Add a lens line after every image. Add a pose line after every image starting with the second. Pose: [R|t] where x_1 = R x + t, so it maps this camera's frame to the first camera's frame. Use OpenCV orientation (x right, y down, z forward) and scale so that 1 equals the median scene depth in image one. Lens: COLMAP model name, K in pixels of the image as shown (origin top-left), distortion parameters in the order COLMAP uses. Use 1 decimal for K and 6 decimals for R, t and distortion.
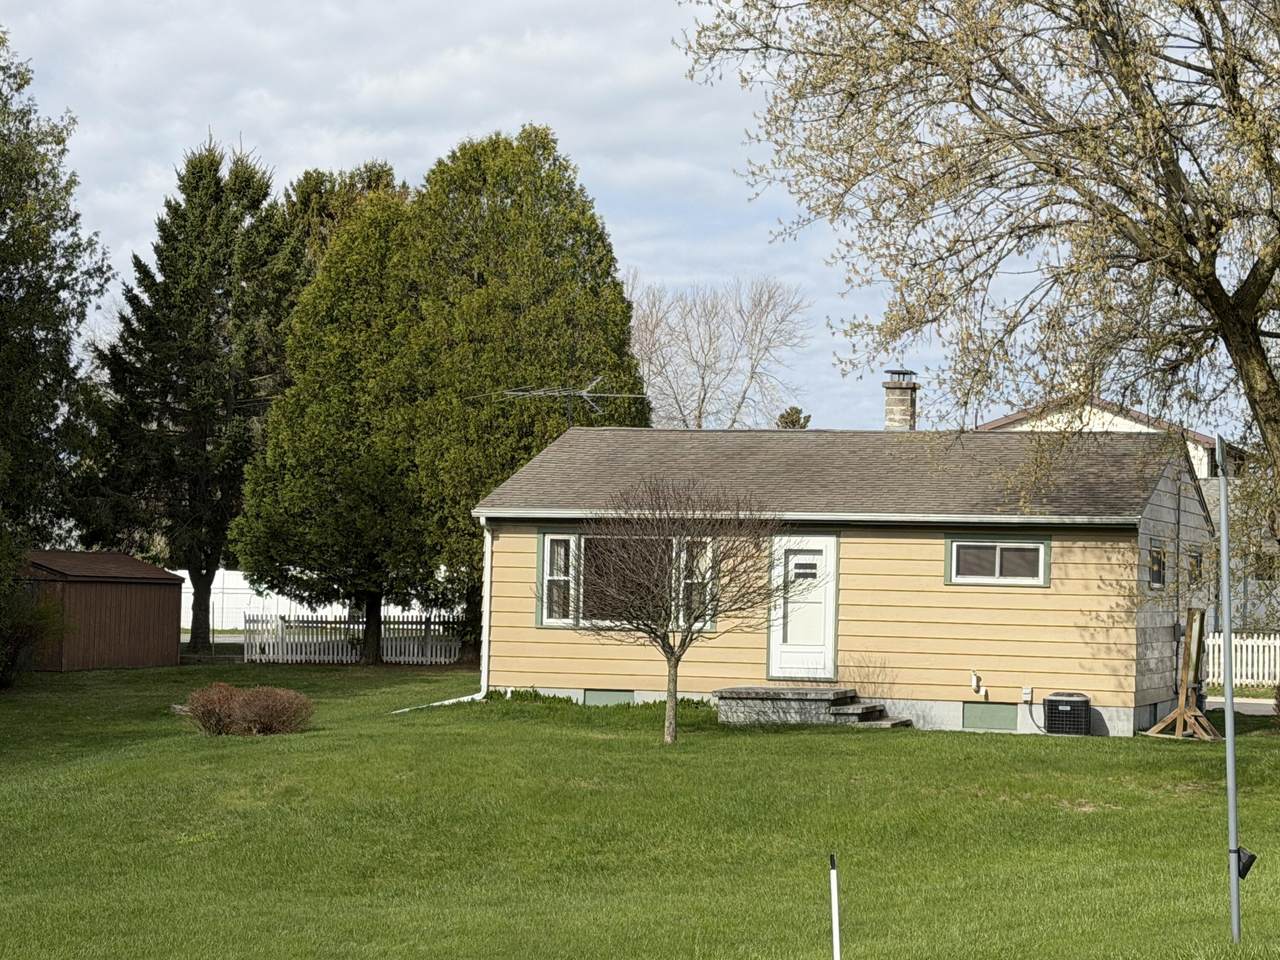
lens RADIAL K [[2858.5, 0, 640.0], [0, 2858.5, 479.8], [0, 0, 1]] dist [0.021054, 0.000000]
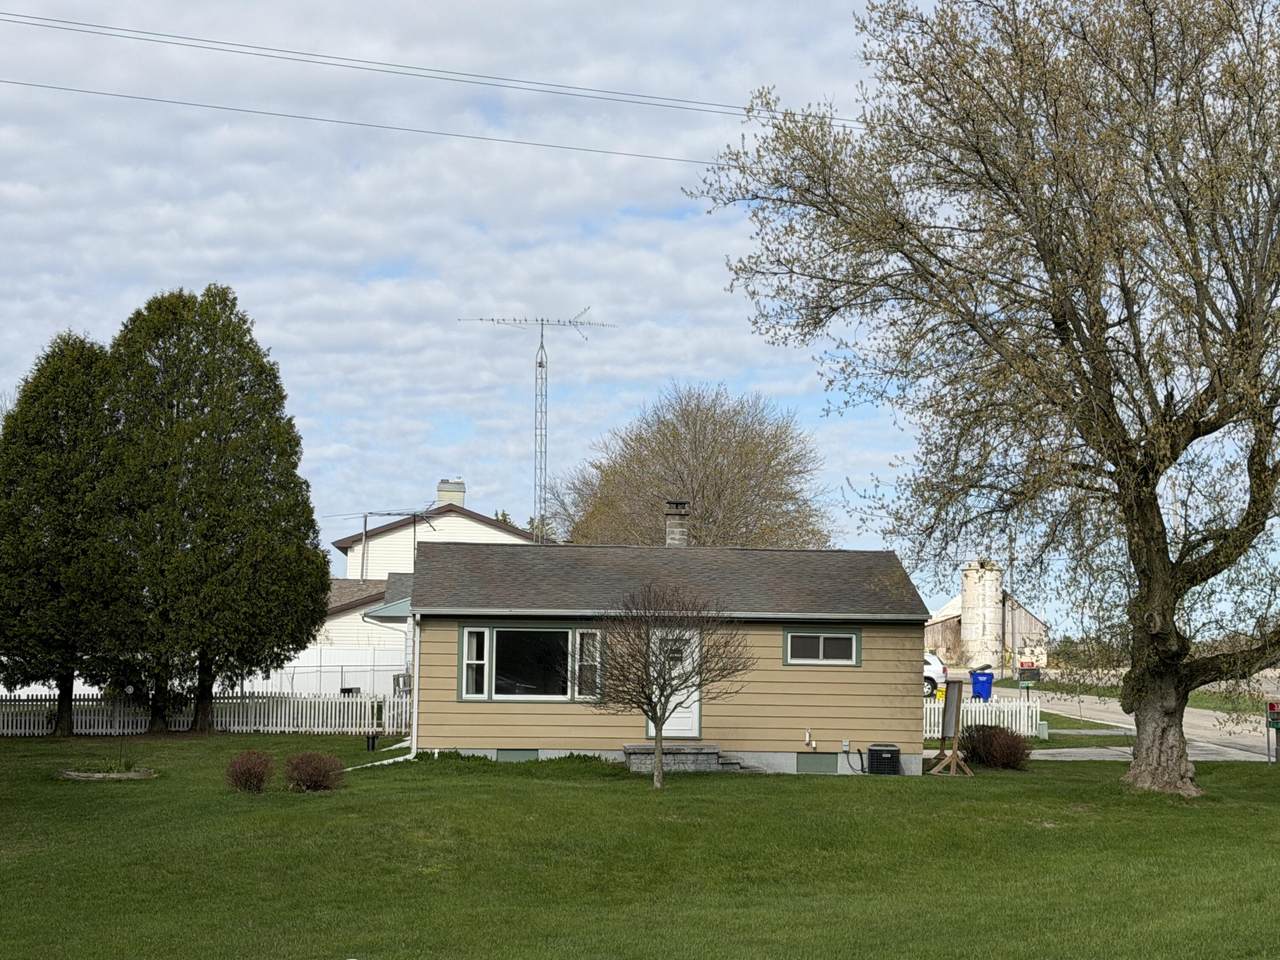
lens RADIAL K [[2509.9, 0, 640.1], [0, 2509.9, 480.6], [0, 0, 1]] dist [-0.002798, 0.000000]
pose [[0.928523, 0.019628, 0.370756, -0.380488], [-0.006707, 0.999325, -0.036106, -0.006539], [-0.371214, 0.031039, 0.928028, -0.065875]]
